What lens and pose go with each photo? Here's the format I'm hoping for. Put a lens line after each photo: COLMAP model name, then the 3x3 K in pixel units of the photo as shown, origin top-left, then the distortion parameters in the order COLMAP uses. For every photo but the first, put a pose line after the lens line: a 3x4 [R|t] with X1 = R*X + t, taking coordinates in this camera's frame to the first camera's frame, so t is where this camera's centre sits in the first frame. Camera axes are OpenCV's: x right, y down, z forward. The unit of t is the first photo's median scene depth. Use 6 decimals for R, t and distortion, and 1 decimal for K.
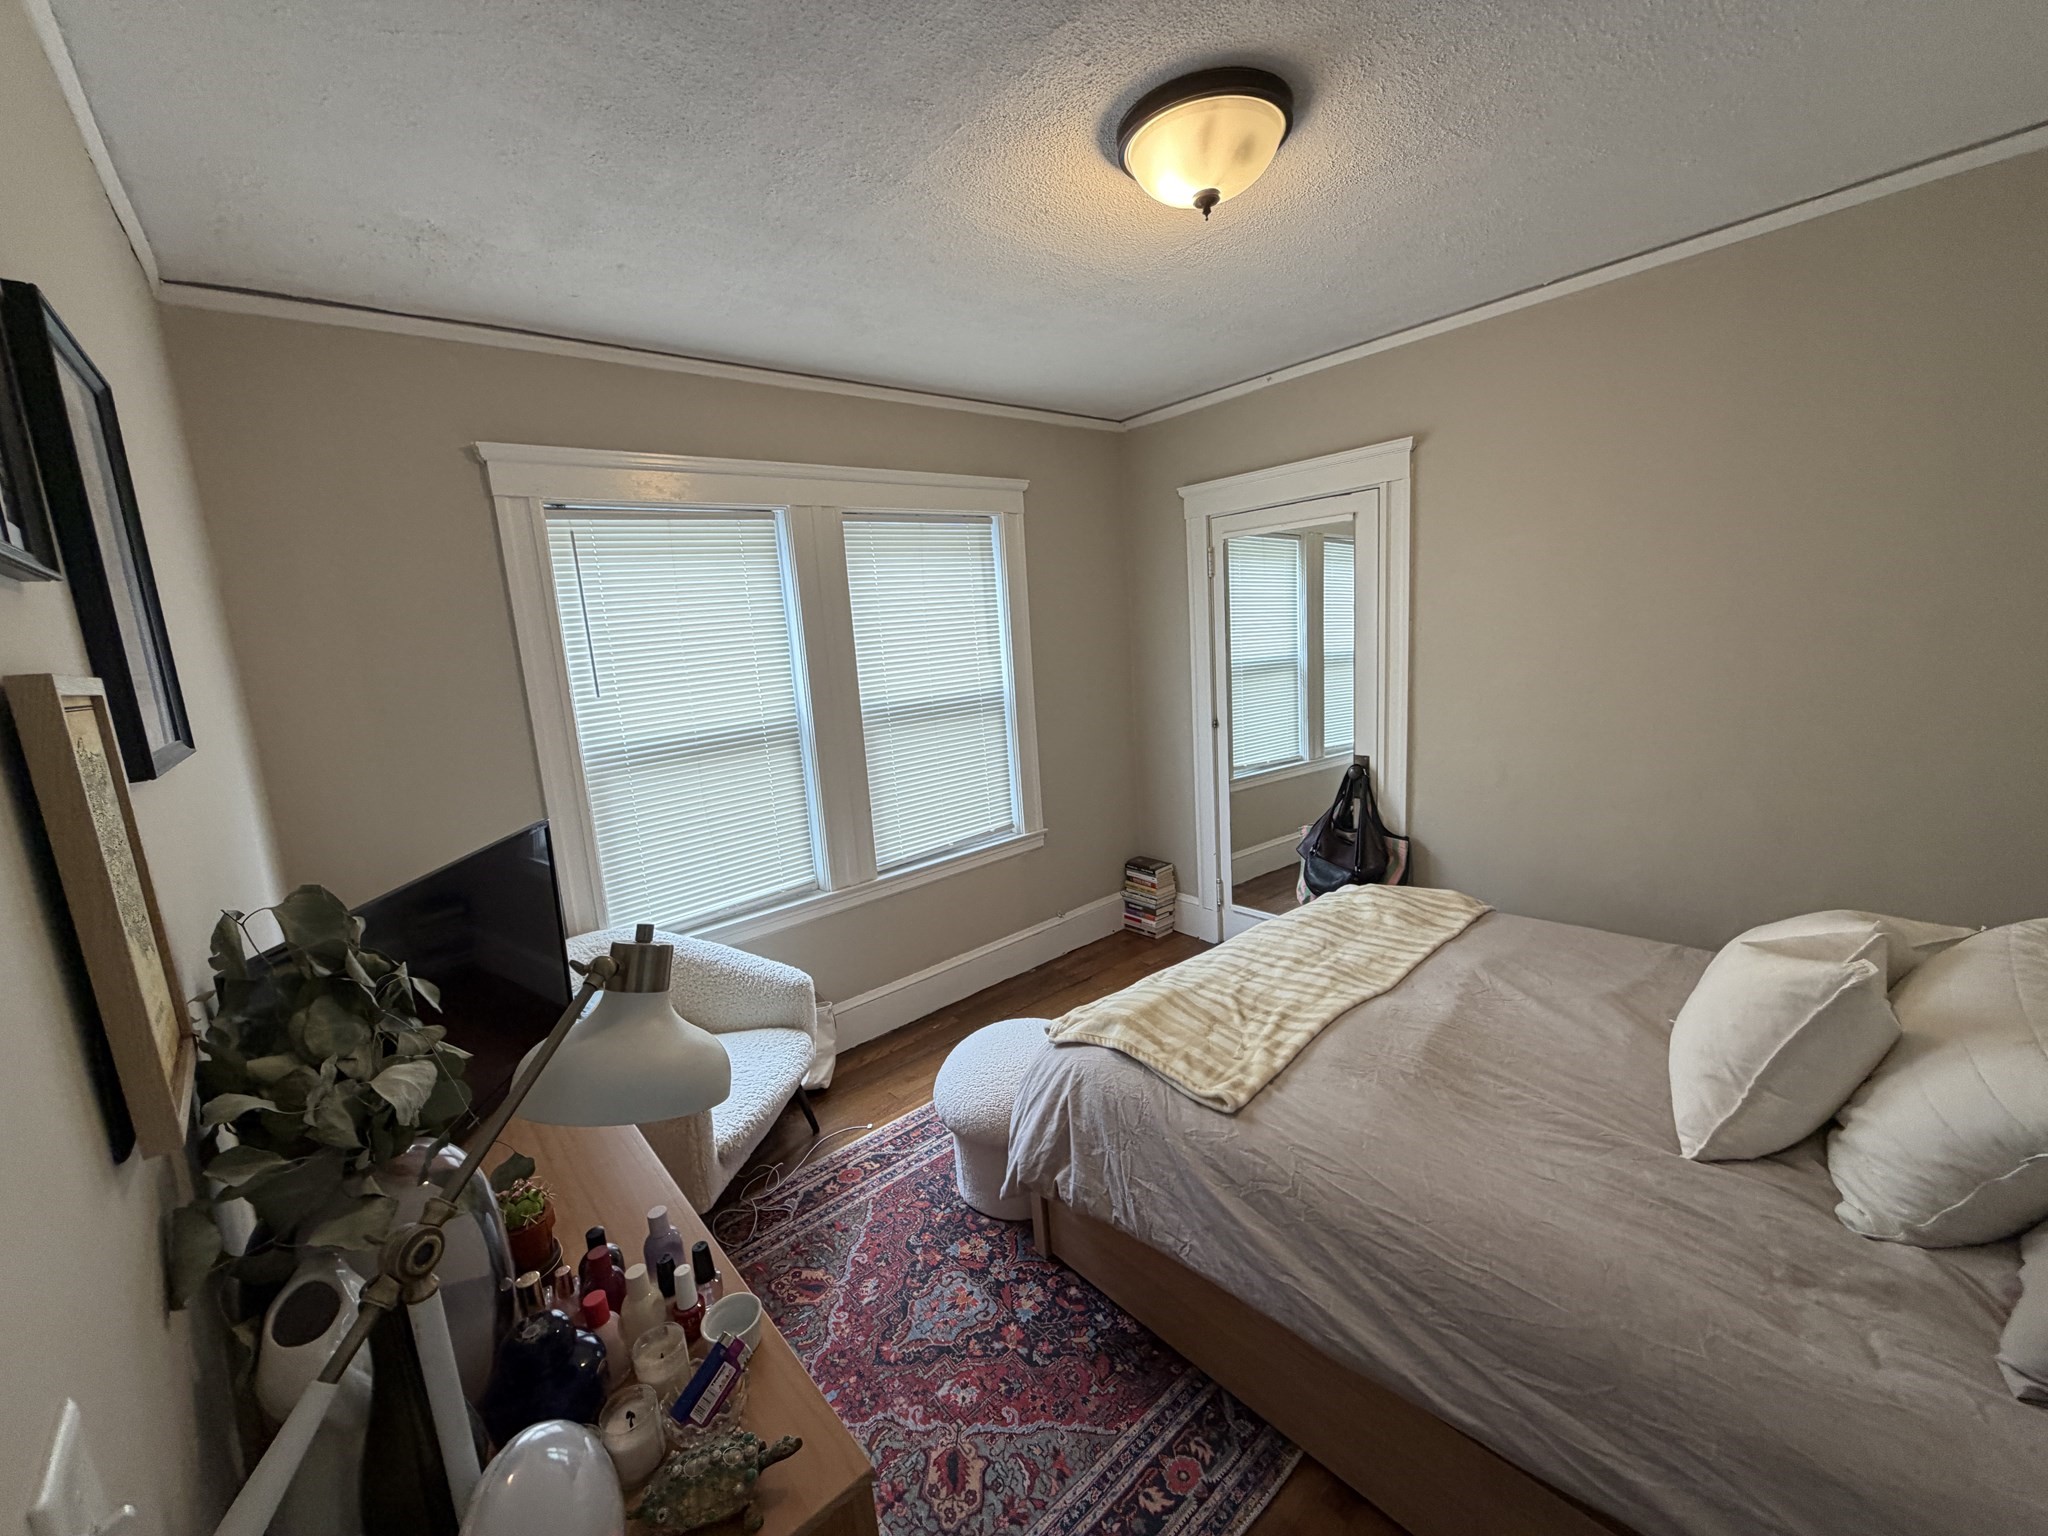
lens RADIAL K [[809.8, 0, 1020.7], [0, 809.8, 758.0], [0, 0, 1]] dist [0.000393, 0.000141]
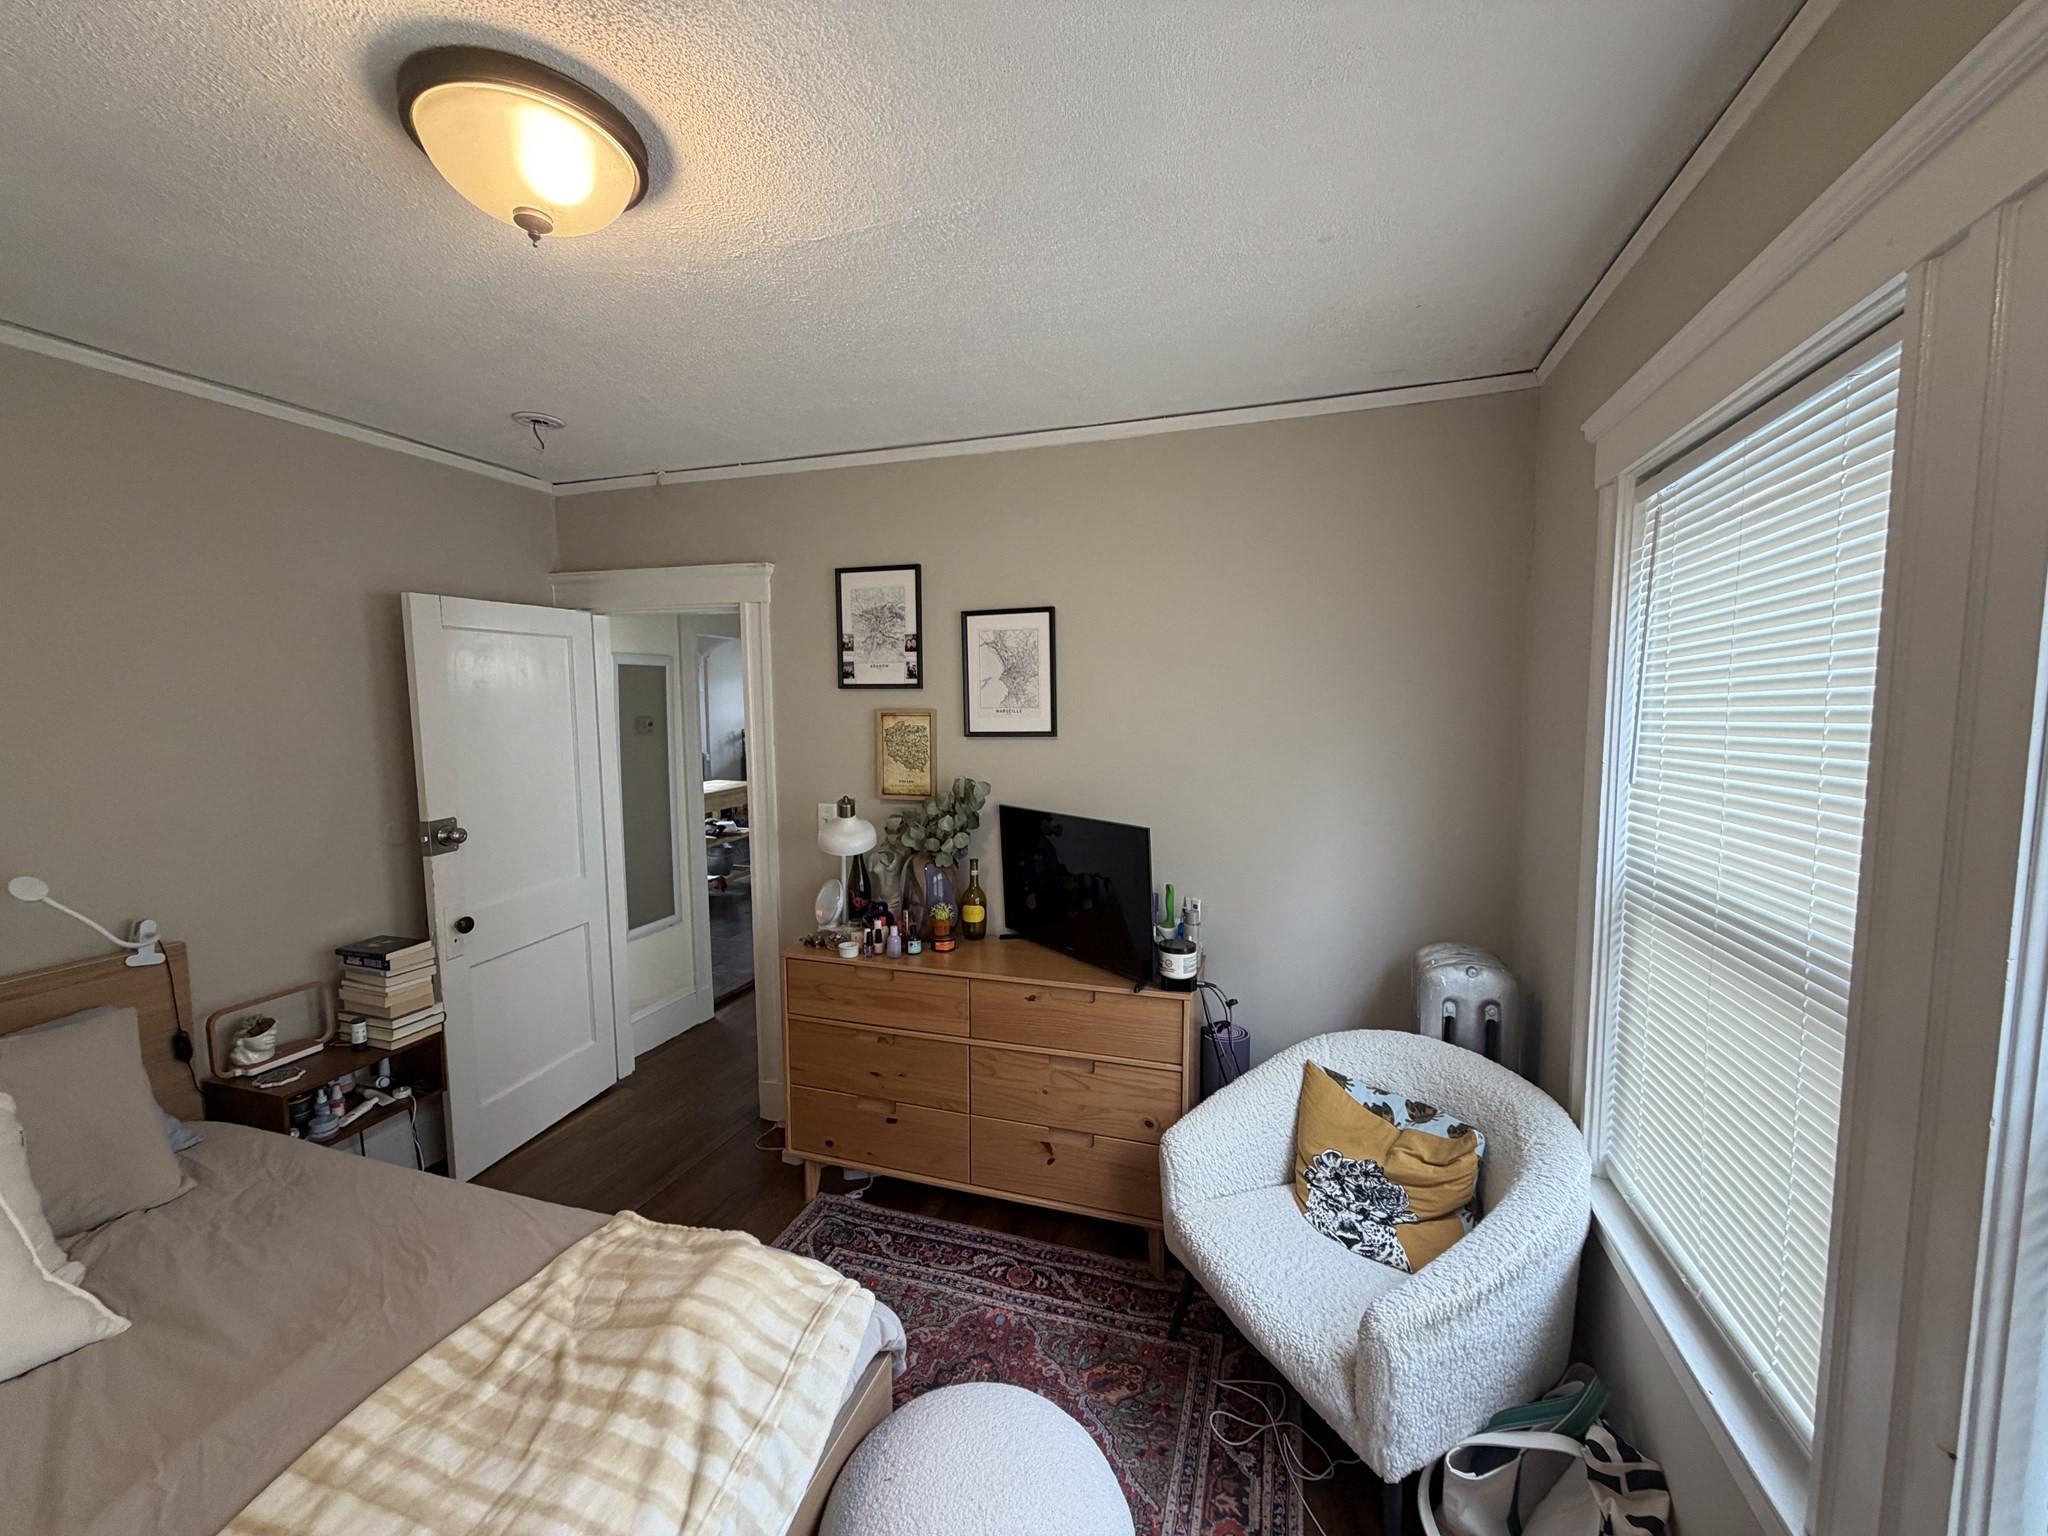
lens RADIAL K [[809.8, 0, 1024.6], [0, 809.8, 772.5], [0, 0, 1]] dist [0.000393, 0.000141]
pose [[-0.848835, 0.117501, -0.515434, 0.249557], [-0.029019, 0.963160, 0.267358, -0.318624], [0.527860, 0.241900, -0.814155, 1.682793]]
